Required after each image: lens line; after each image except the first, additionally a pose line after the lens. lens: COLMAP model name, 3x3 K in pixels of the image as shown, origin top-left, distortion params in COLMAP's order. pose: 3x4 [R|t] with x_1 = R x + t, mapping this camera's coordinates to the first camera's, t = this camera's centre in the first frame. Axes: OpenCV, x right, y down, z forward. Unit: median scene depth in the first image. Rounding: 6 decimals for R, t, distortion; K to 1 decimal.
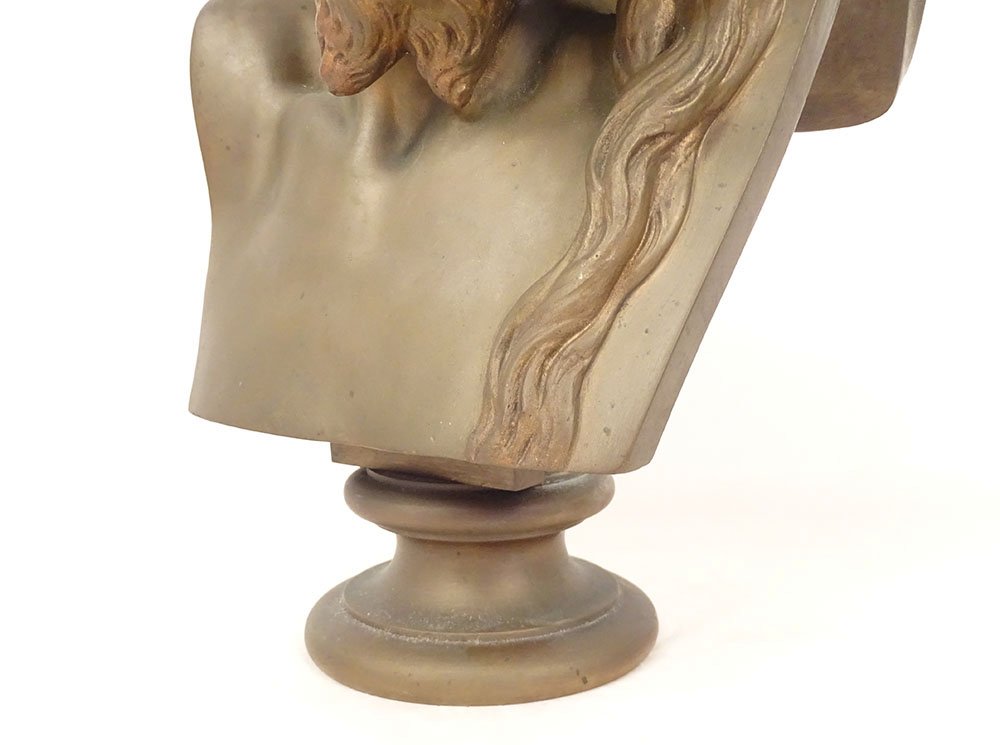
lens RADIAL K [[896.5, 0, 516.5], [0, 896.5, 468.5], [0, 0, 1]] dist [0.003291, -0.004430]
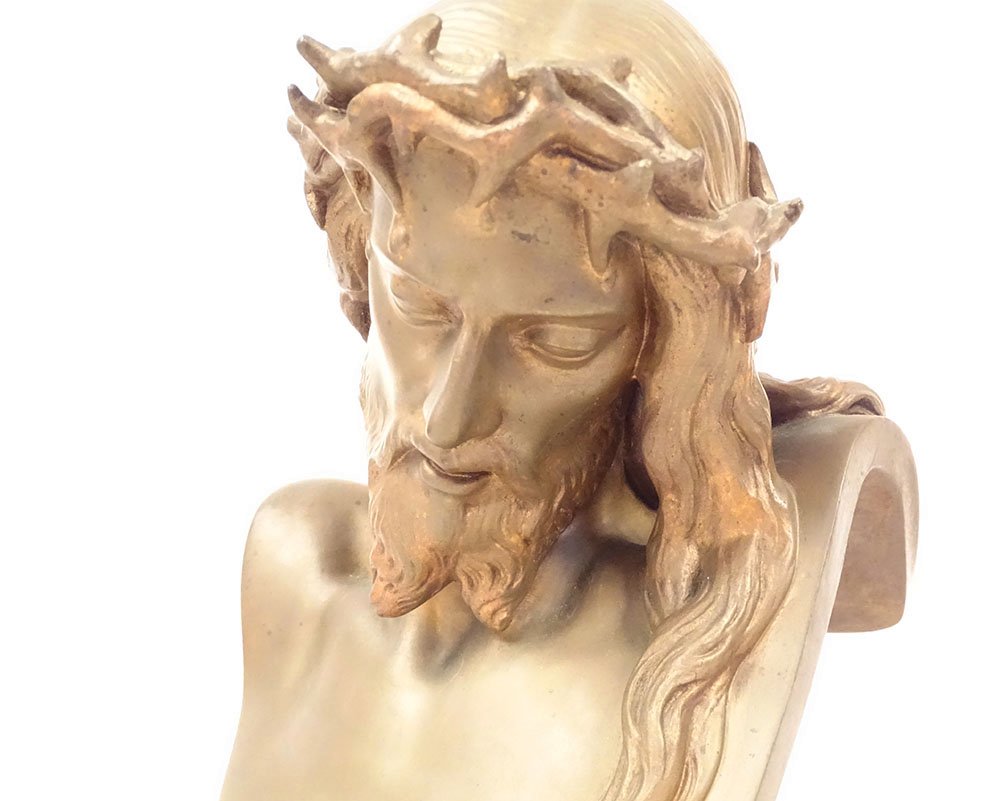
lens RADIAL K [[915.1, 0, 584.5], [0, 915.1, 440.9], [0, 0, 1]] dist [0.003715, 0.000133]
pose [[0.998879, 0.018634, 0.043508, -0.016716], [0.000816, 0.912327, -0.409461, -0.179578], [-0.047323, 0.409038, 0.911290, -0.082489]]
